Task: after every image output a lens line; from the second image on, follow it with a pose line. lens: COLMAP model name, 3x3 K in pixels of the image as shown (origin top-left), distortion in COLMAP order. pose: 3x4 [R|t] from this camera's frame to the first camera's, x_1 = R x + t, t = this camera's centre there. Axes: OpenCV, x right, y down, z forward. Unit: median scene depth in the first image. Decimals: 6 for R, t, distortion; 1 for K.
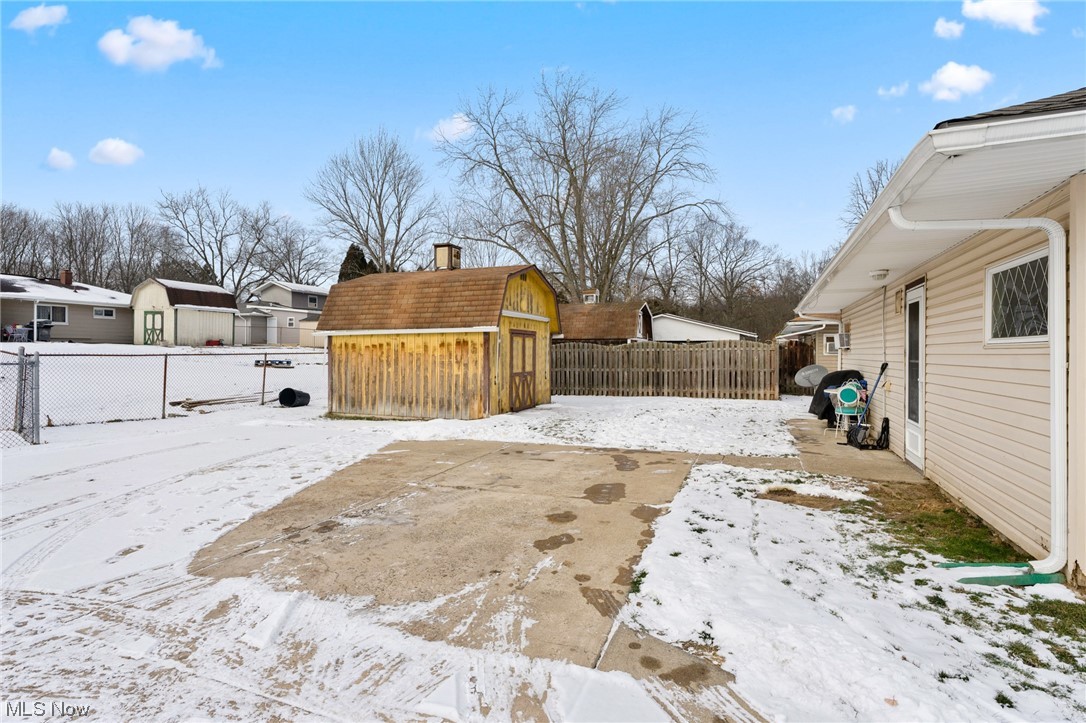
lens RADIAL K [[536.0, 0, 542.5], [0, 536.0, 348.7], [0, 0, 1]] dist [0.000034, 0.000081]
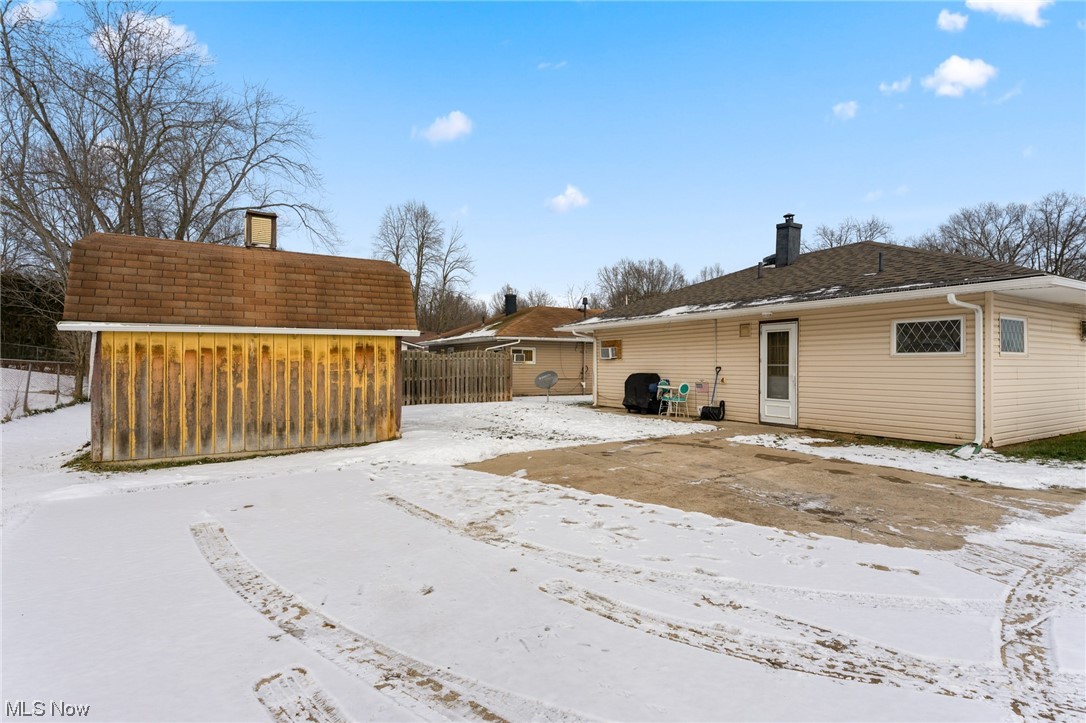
lens RADIAL K [[523.3, 0, 543.0], [0, 523.3, 361.5], [0, 0, 1]] dist [-0.000307, -0.000213]
pose [[0.608969, 0.000940, 0.793193, -0.597113], [-0.003797, 0.999991, 0.001730, 0.006344], [-0.793185, -0.004065, 0.608967, 0.293861]]
